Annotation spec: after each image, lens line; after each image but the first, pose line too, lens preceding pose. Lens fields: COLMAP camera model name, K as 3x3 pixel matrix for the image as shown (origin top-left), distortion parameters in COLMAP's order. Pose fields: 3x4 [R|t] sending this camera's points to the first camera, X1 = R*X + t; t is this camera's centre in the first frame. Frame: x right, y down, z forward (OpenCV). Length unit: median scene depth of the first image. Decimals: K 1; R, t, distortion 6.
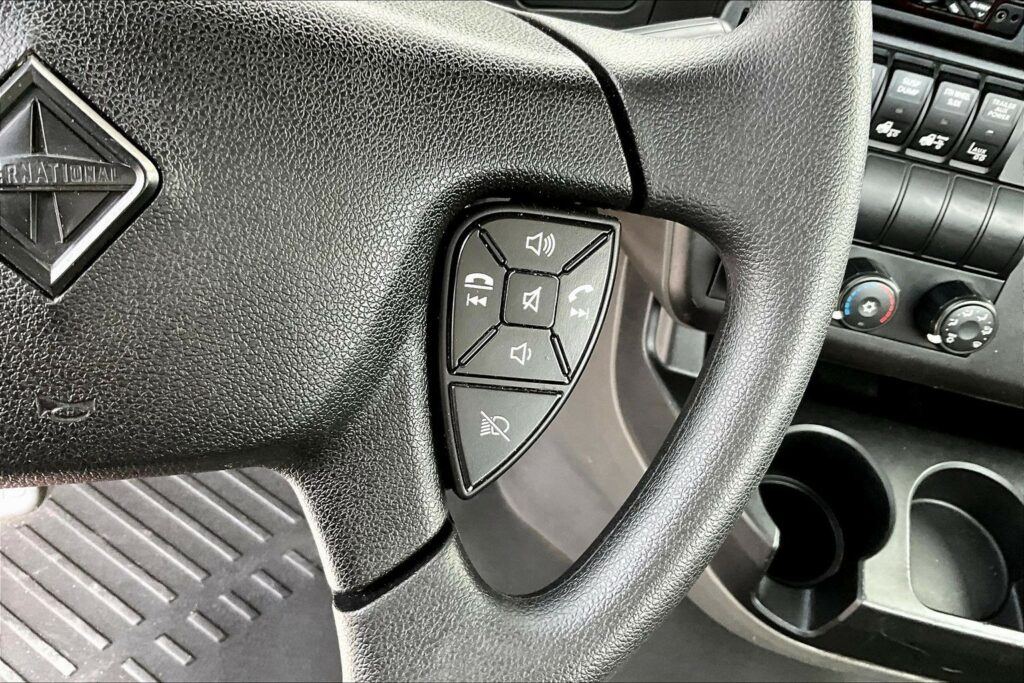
lens RADIAL K [[851.0, 0, 512.0], [0, 851.0, 341.5], [0, 0, 1]] dist [-0.010465, -0.016414]
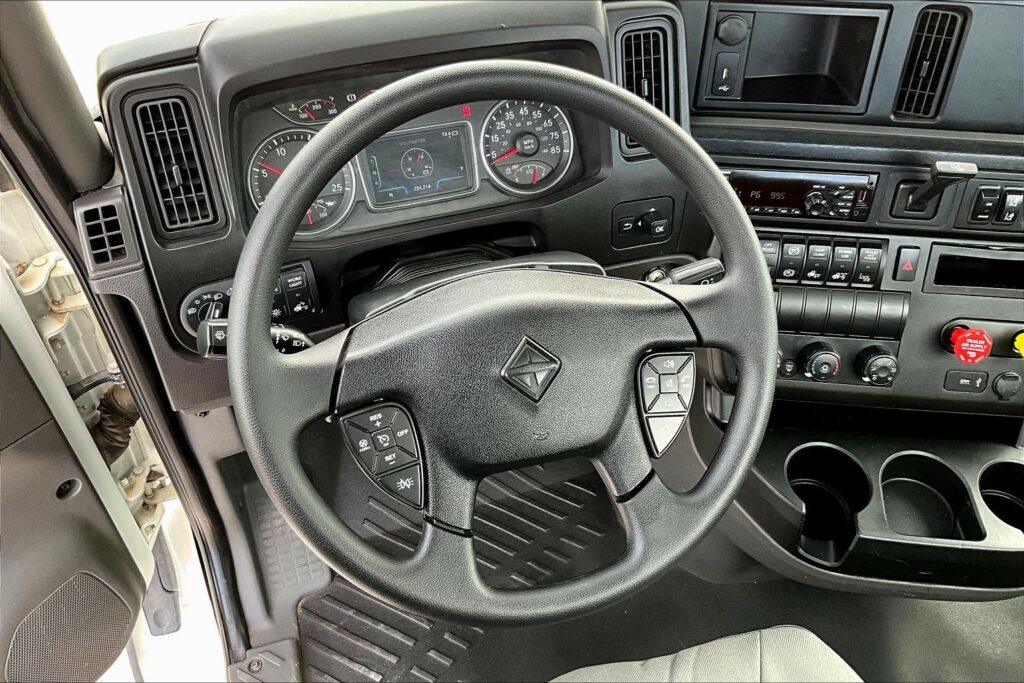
lens RADIAL K [[836.6, 0, 516.3], [0, 836.6, 343.0], [0, 0, 1]] dist [0.107434, -0.224382]
pose [[0.986485, -0.161328, -0.028649, -0.171309], [0.155652, 0.977298, -0.143740, 0.063845], [0.051188, 0.137338, 0.989201, -0.824469]]
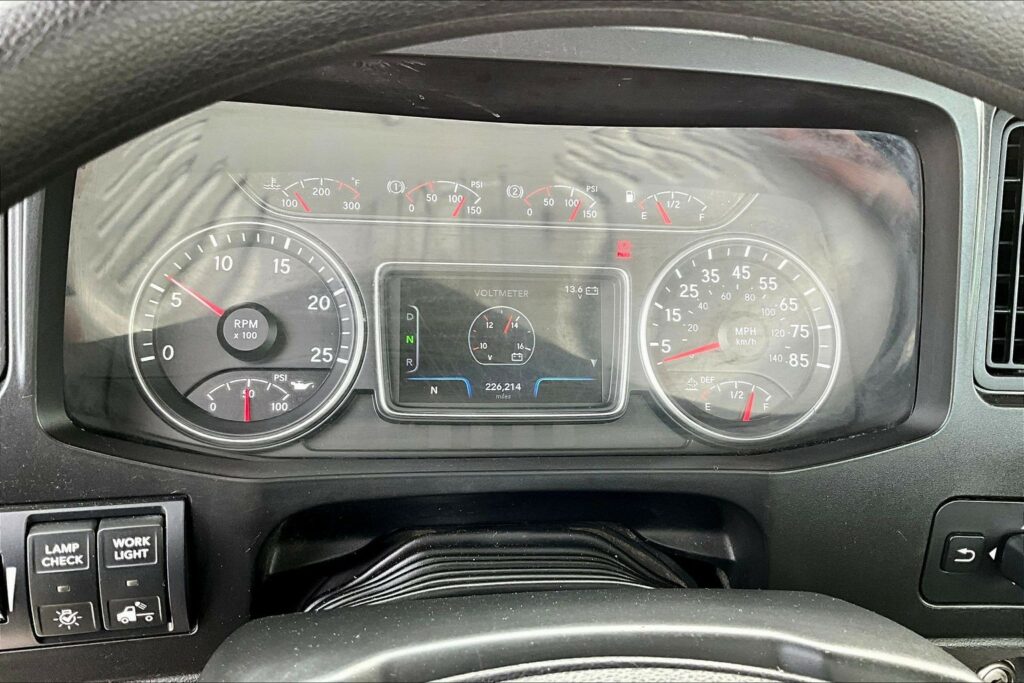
lens RADIAL K [[836.6, 0, 516.3], [0, 836.6, 343.0], [0, 0, 1]] dist [0.107434, -0.224382]
pose [[0.989932, -0.013205, -0.140928, -0.232091], [-0.051623, 0.893380, -0.446326, -0.199434], [0.131796, 0.449107, 0.883704, 0.078315]]
